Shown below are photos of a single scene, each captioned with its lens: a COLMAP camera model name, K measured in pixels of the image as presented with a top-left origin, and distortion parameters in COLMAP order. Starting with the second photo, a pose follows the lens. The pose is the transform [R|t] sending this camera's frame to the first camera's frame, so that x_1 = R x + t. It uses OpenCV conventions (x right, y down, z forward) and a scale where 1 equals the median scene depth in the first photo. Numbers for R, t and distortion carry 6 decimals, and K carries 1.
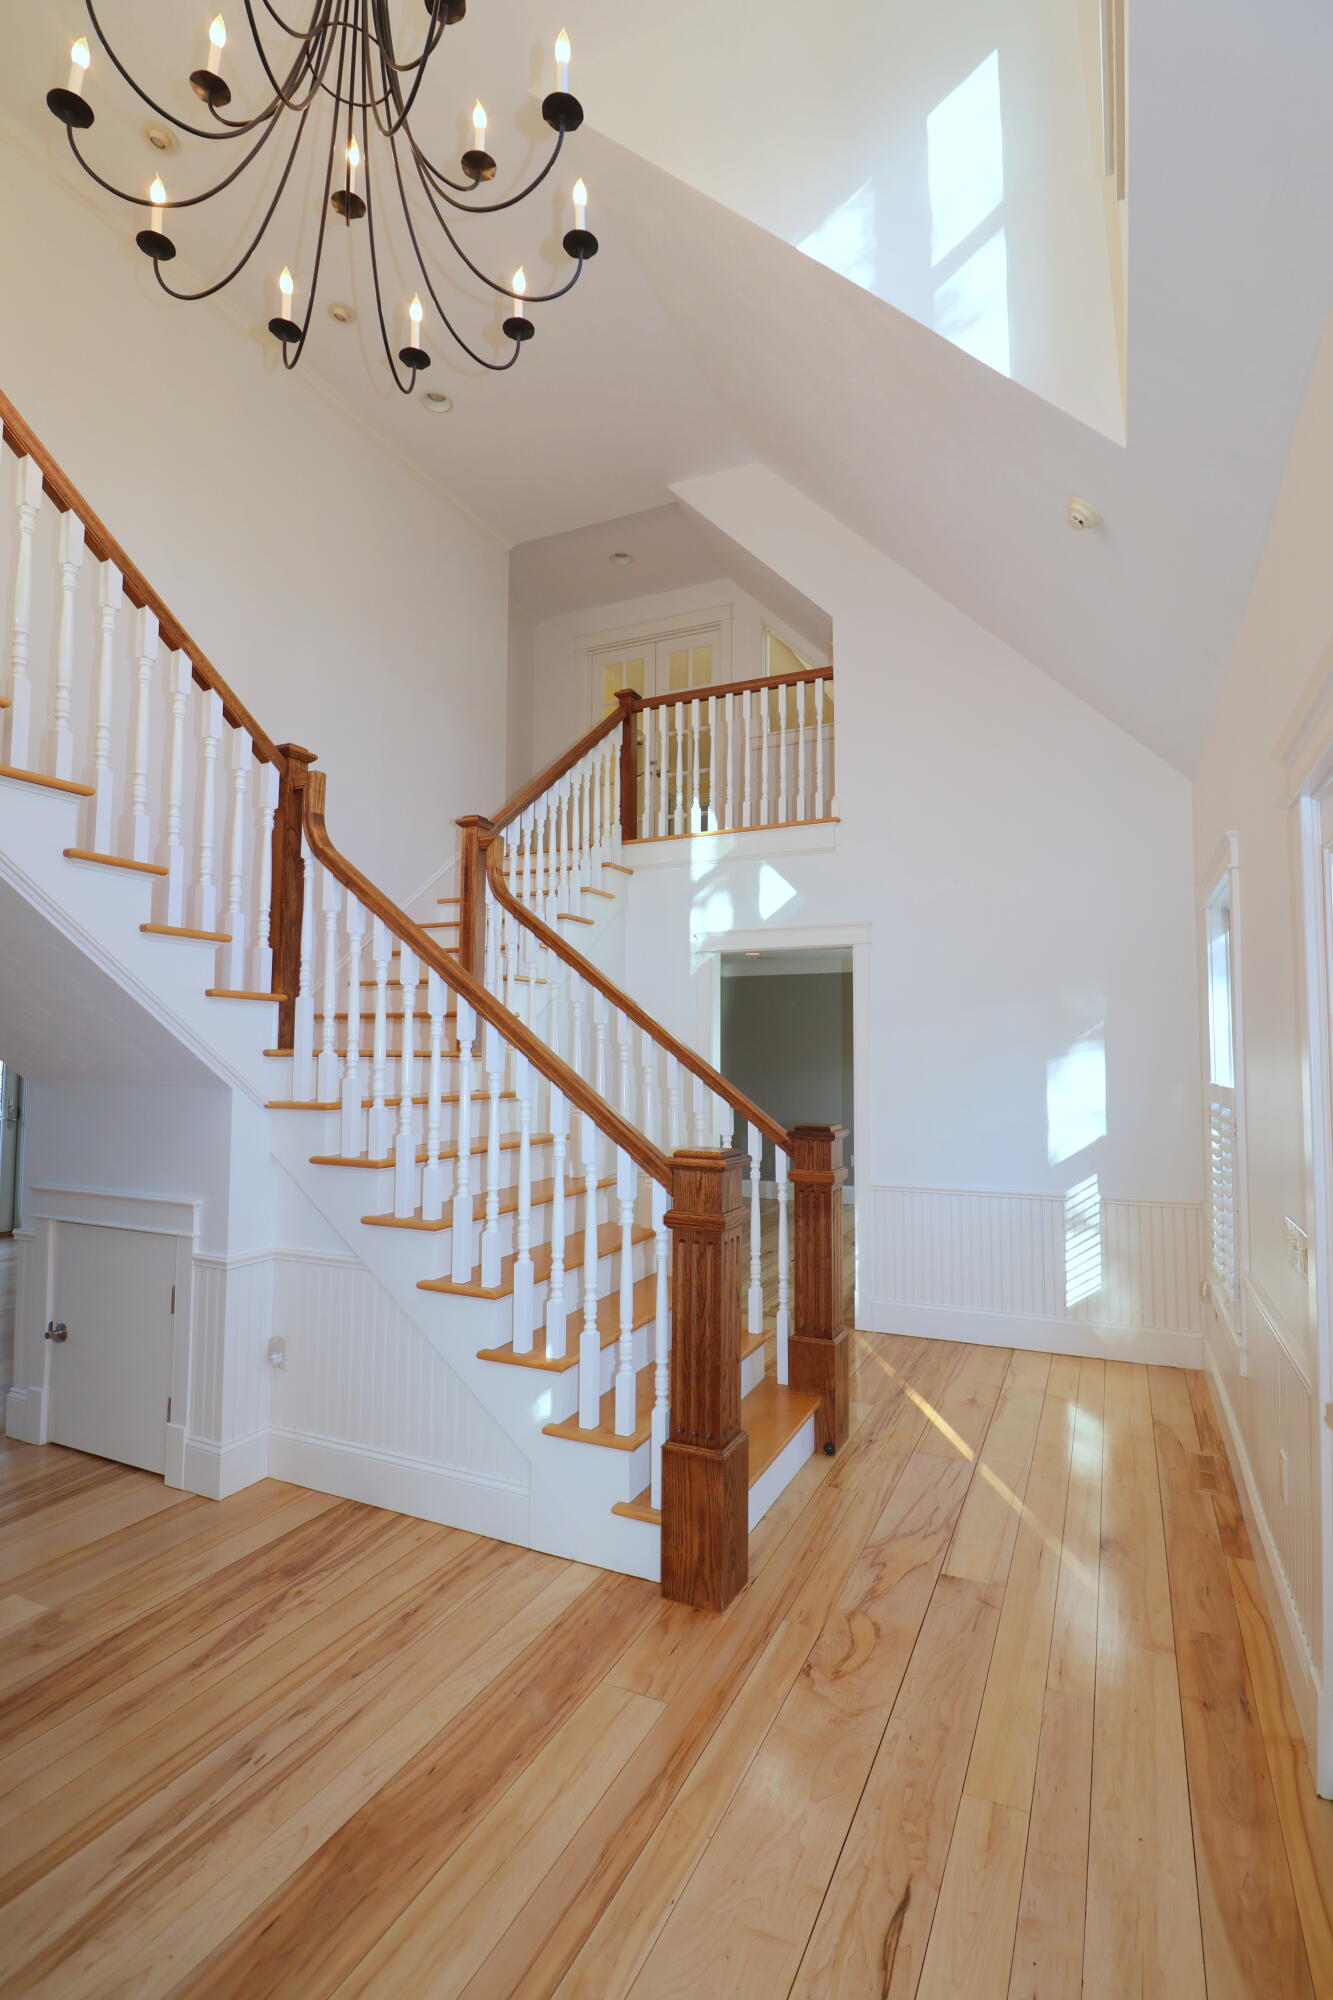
lens RADIAL K [[932.1, 0, 666.5], [0, 932.1, 1000.0], [0, 0, 1]] dist [0.000734, -0.014572]
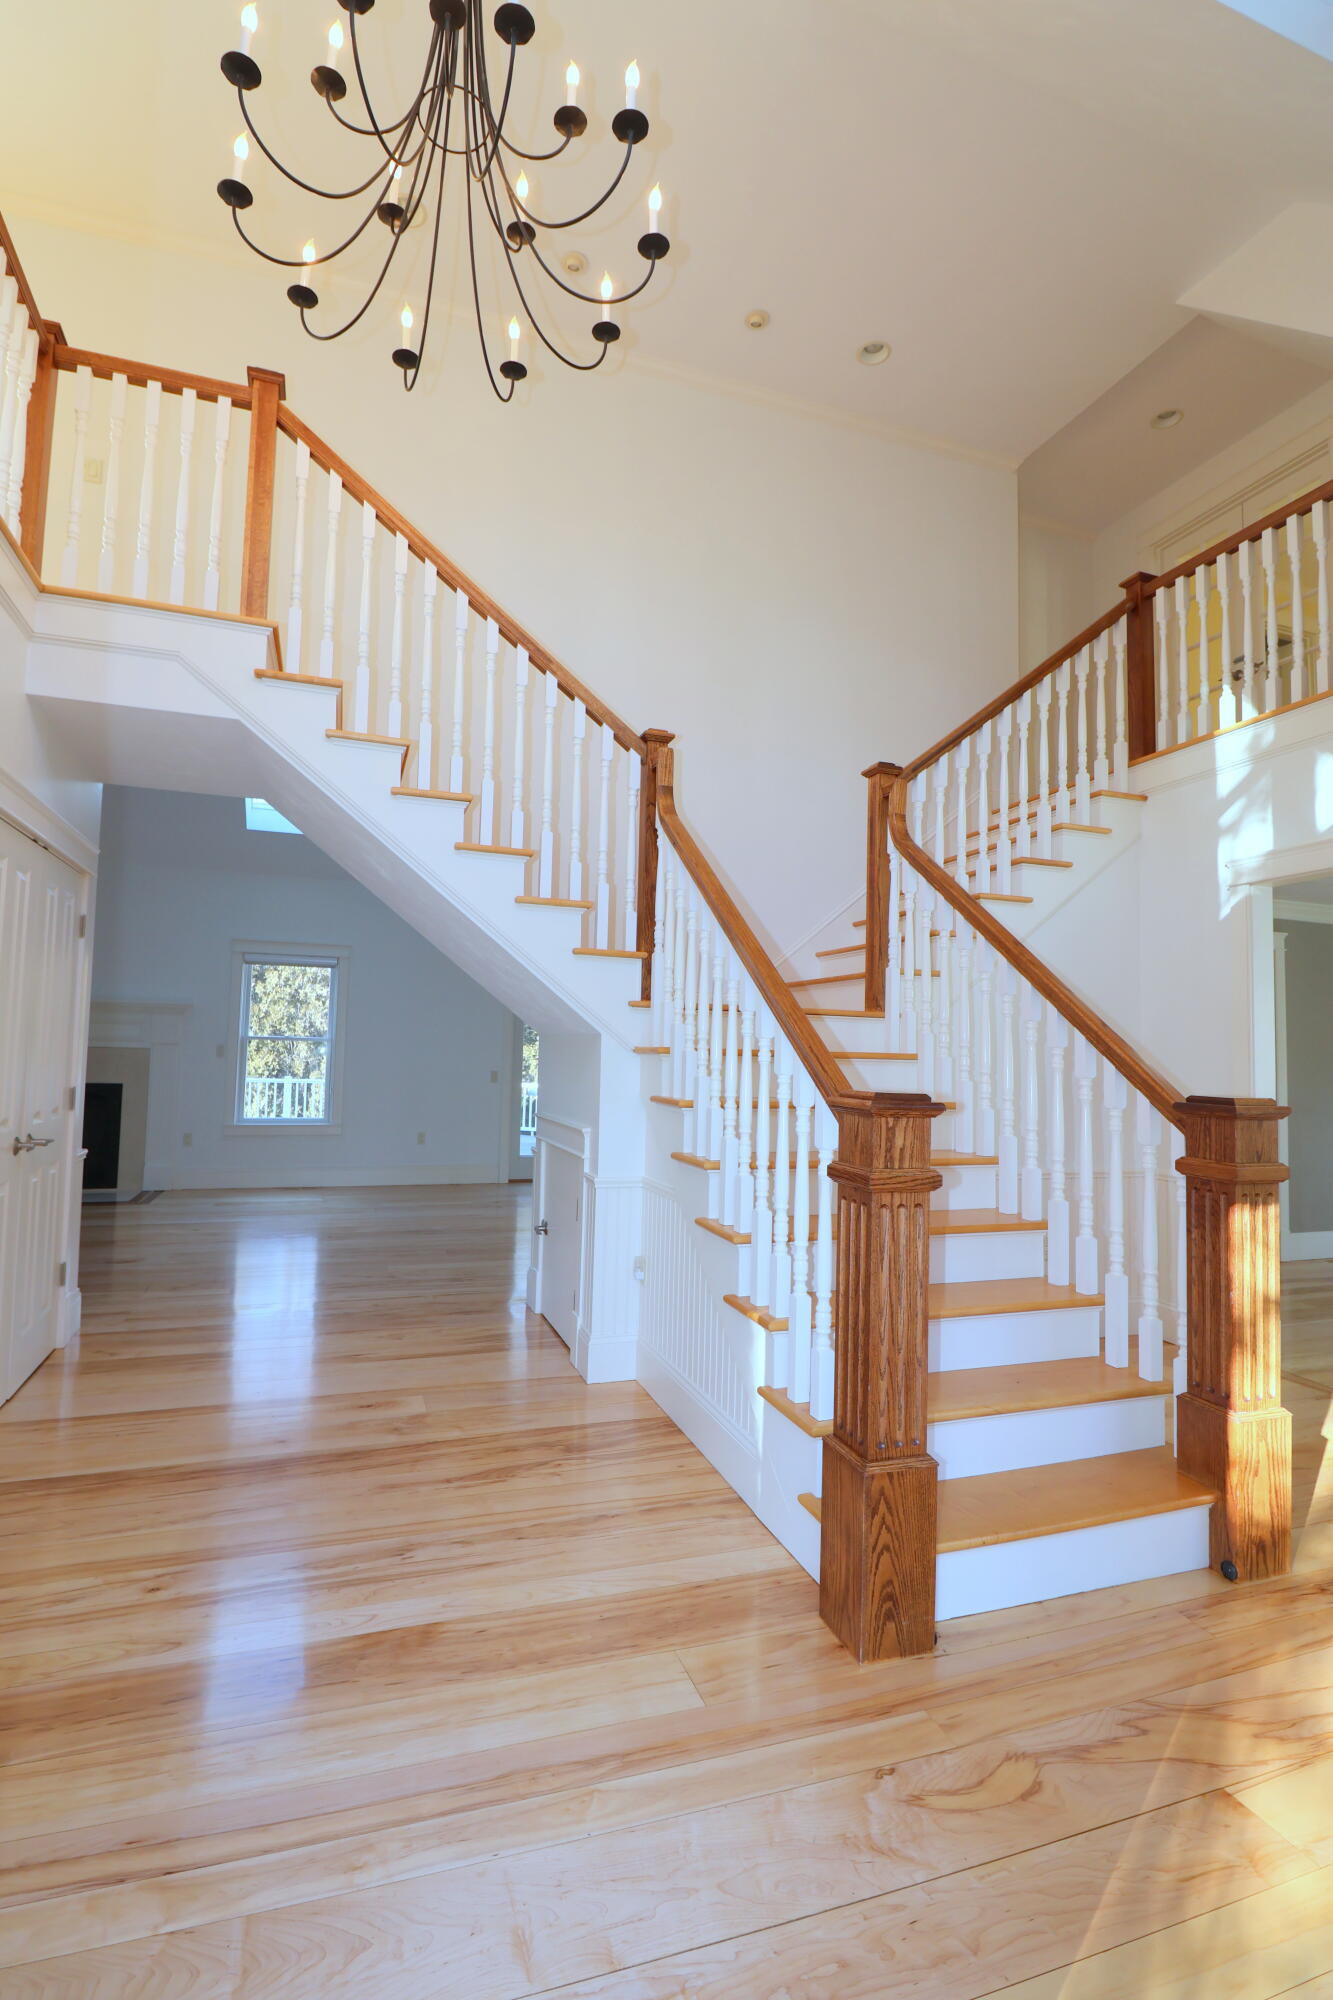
lens RADIAL K [[918.8, 0, 662.5], [0, 918.8, 1008.7], [0, 0, 1]] dist [0.001903, -0.013691]
pose [[0.683105, -0.024455, -0.729911, 0.422532], [0.017747, 0.999700, -0.016885, 0.083717], [0.730105, -0.001420, 0.683334, 0.266728]]
